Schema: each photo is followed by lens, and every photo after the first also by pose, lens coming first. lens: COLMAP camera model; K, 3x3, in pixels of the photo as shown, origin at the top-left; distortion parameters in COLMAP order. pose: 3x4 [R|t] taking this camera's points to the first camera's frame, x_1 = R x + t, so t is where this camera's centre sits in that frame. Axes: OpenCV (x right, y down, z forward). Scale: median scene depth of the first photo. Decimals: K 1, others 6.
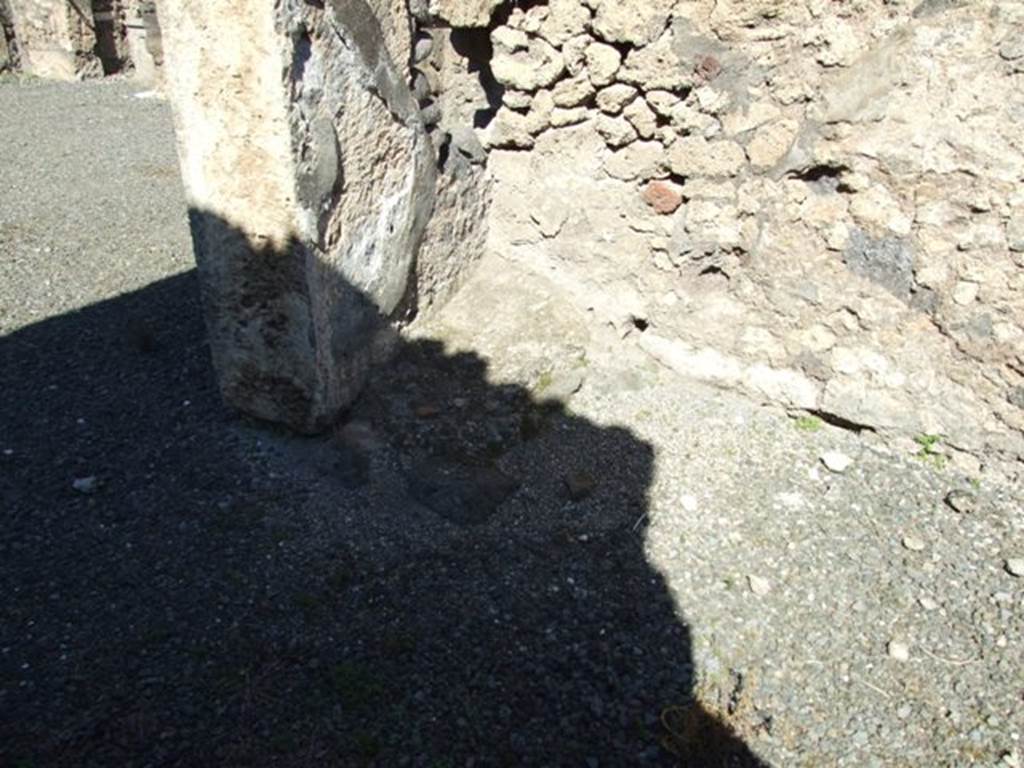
lens RADIAL K [[841.2, 0, 511.8], [0, 841.2, 385.2], [0, 0, 1]] dist [-0.060501, 0.043959]
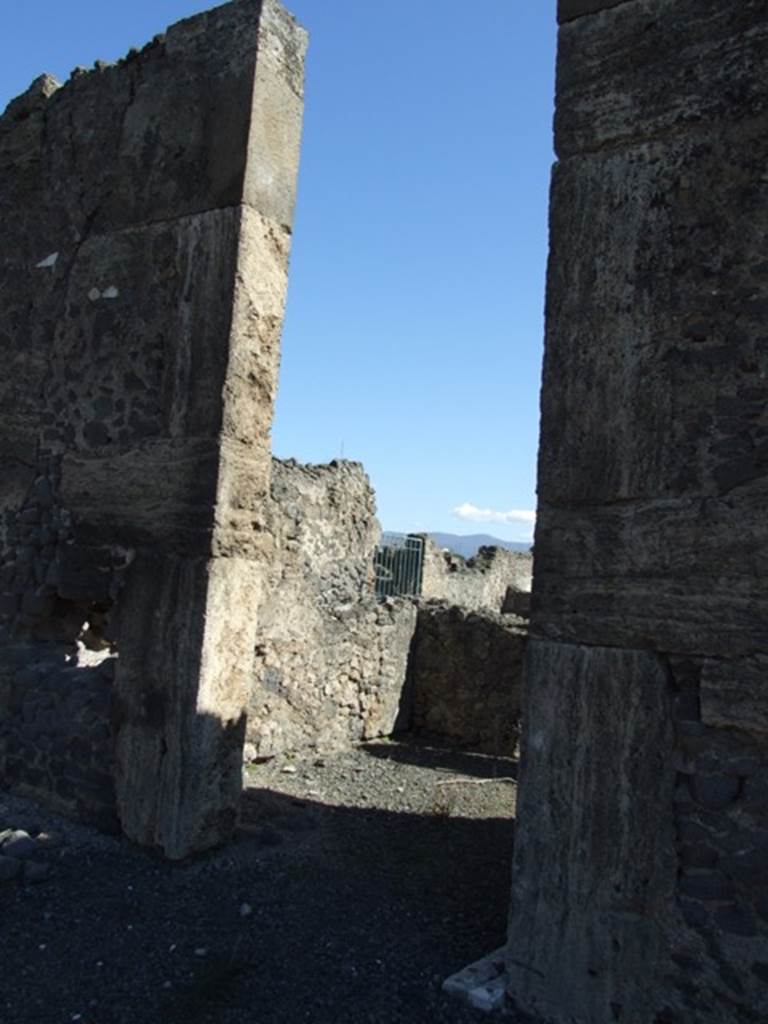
lens RADIAL K [[841.2, 0, 384.9], [0, 841.2, 511.3], [0, 0, 1]] dist [-0.060501, 0.043959]
pose [[0.032449, 0.047082, 0.998364, -2.062911], [0.360466, 0.931112, -0.055627, -0.370022], [-0.932208, 0.361682, 0.013242, 0.514339]]
